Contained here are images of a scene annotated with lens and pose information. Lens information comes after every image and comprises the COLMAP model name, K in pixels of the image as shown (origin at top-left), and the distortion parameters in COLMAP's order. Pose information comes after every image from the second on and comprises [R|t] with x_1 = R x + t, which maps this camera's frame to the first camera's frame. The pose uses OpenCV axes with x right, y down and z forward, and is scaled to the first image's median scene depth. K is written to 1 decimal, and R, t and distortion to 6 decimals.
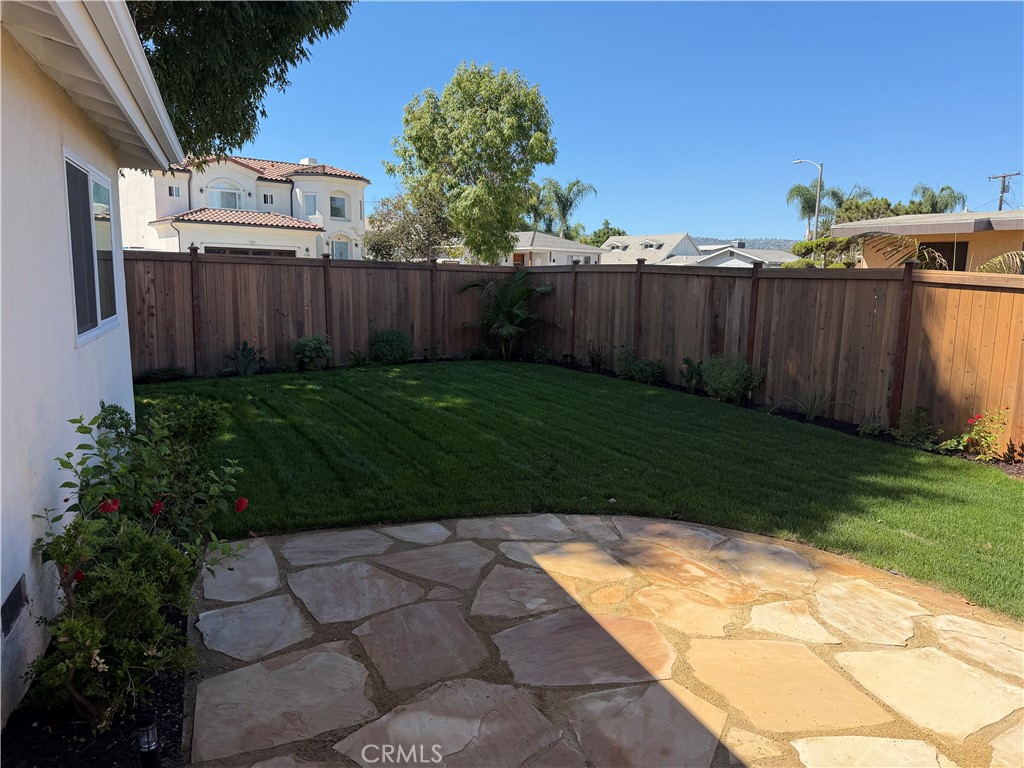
lens RADIAL K [[715.8, 0, 512.0], [0, 715.8, 384.0], [0, 0, 1]] dist [-0.000814, -0.118395]
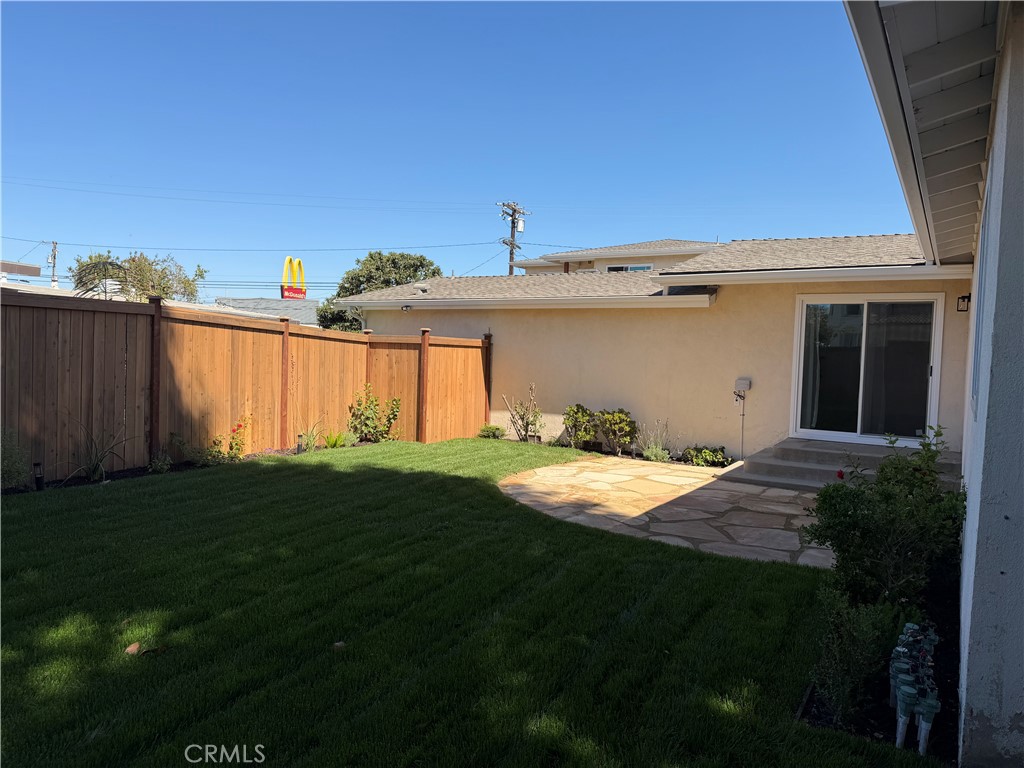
lens RADIAL K [[719.3, 0, 515.6], [0, 719.3, 384.1], [0, 0, 1]] dist [0.090951, -0.127663]
pose [[-0.629265, -0.086109, 0.772406, -0.513369], [0.055947, 0.986246, 0.155527, -0.157319], [-0.775174, 0.141082, -0.615793, 1.073384]]
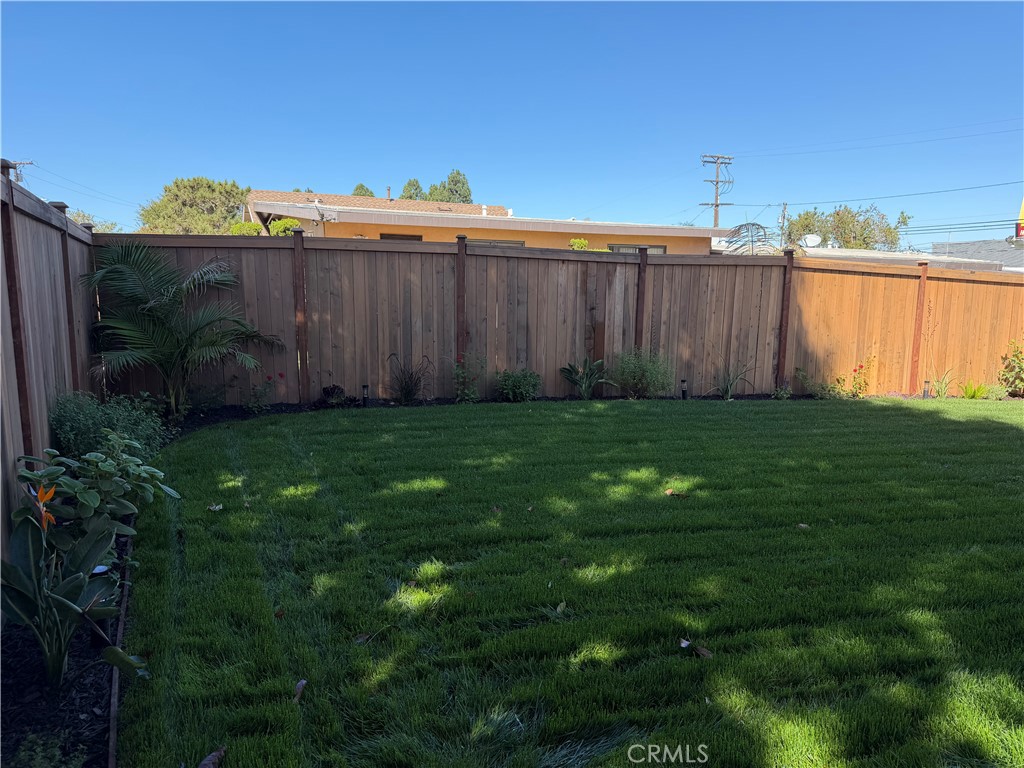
lens RADIAL K [[719.3, 0, 515.6], [0, 719.3, 384.1], [0, 0, 1]] dist [0.090951, -0.127663]
pose [[0.230982, -0.157709, 0.960091, -0.655204], [0.128401, 0.983086, 0.130595, -0.145556], [-0.964448, 0.093111, 0.247325, 0.985141]]
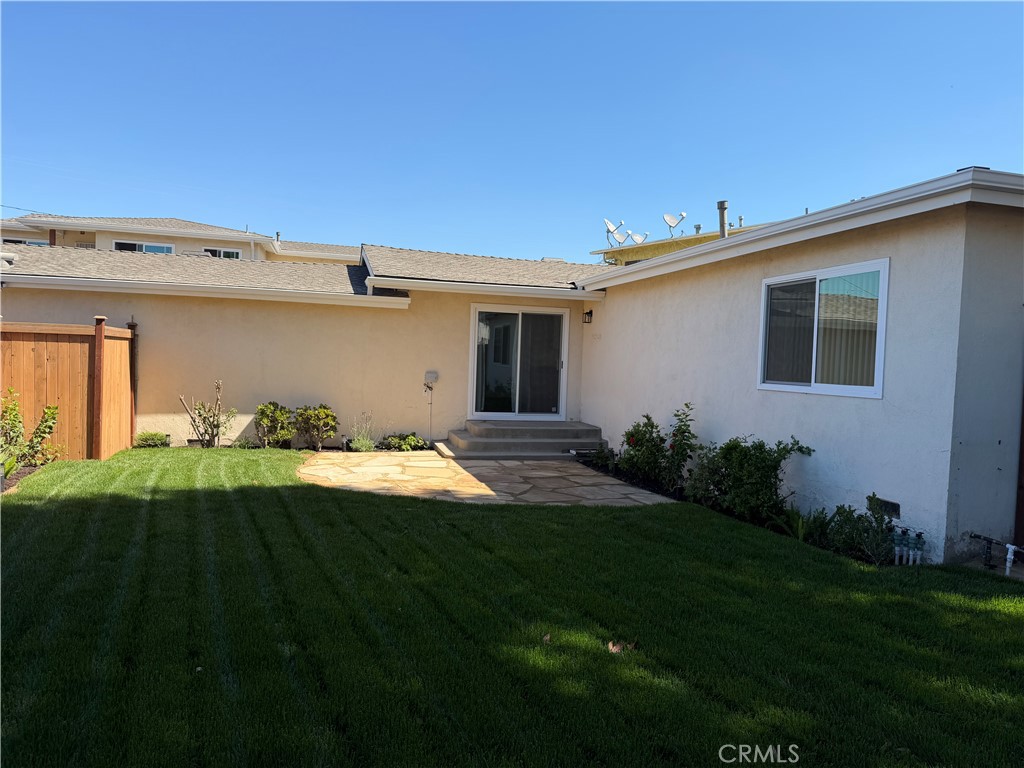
lens RADIAL K [[719.3, 0, 515.6], [0, 719.3, 384.1], [0, 0, 1]] dist [0.090951, -0.127663]
pose [[-0.995690, -0.070585, 0.060161, -0.085842], [-0.059164, 0.982953, 0.174078, -0.184854], [-0.071423, 0.169768, -0.982892, 1.377717]]
